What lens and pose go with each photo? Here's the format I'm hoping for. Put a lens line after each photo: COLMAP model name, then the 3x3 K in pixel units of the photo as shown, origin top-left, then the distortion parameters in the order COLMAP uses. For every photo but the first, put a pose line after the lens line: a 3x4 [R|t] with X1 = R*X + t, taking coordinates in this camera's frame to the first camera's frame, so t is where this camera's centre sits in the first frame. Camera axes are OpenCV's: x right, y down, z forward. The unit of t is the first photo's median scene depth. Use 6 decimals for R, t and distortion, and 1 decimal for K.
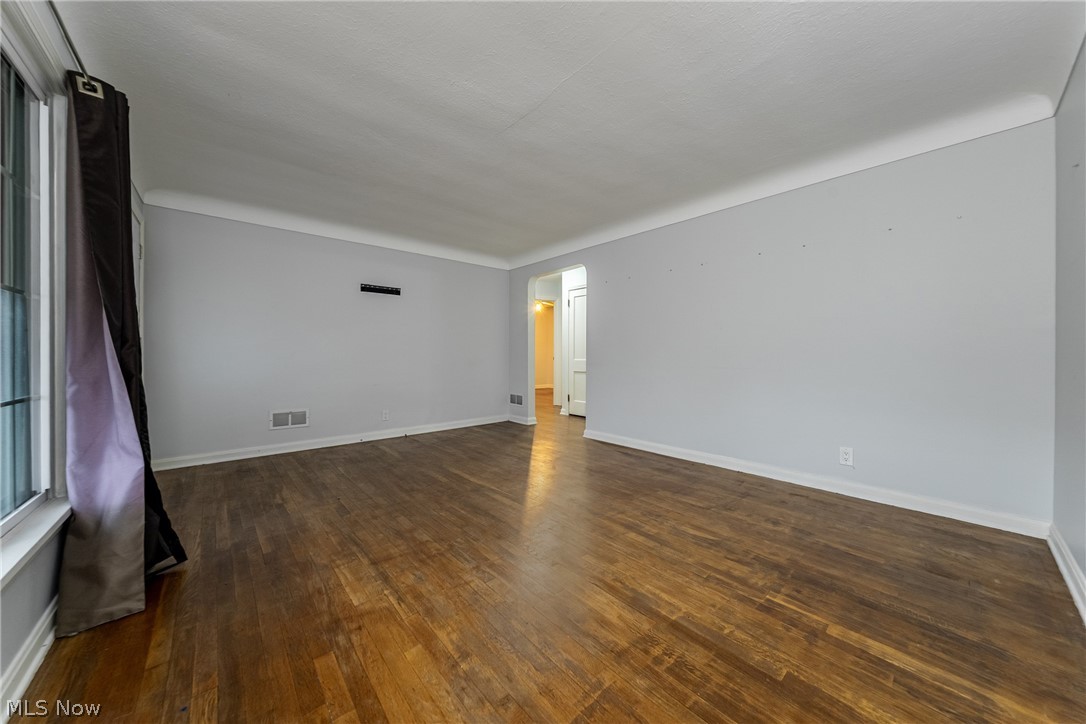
lens RADIAL K [[369.5, 0, 543.4], [0, 369.5, 358.1], [0, 0, 1]] dist [-0.001198, -0.000134]
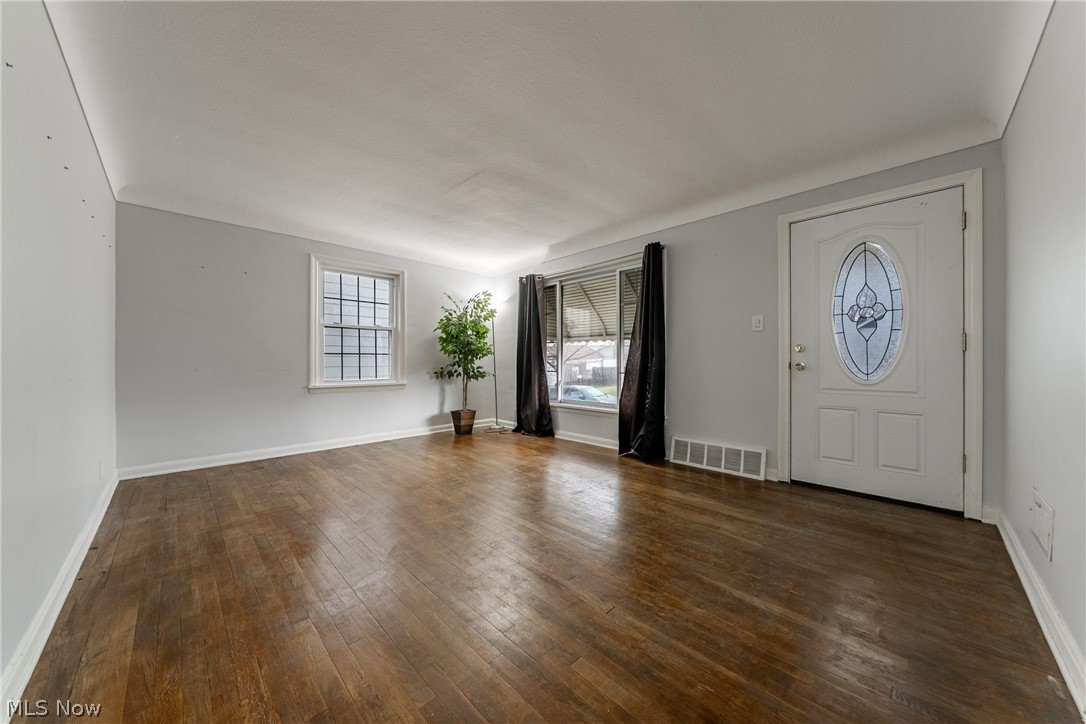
lens RADIAL K [[369.5, 0, 543.4], [0, 369.5, 358.1], [0, 0, 1]] dist [-0.001198, -0.000134]
pose [[-0.998636, -0.002170, -0.052164, -0.230335], [-0.002118, 0.999997, -0.001046, -0.006914], [0.052166, -0.000934, -0.998638, 2.095317]]
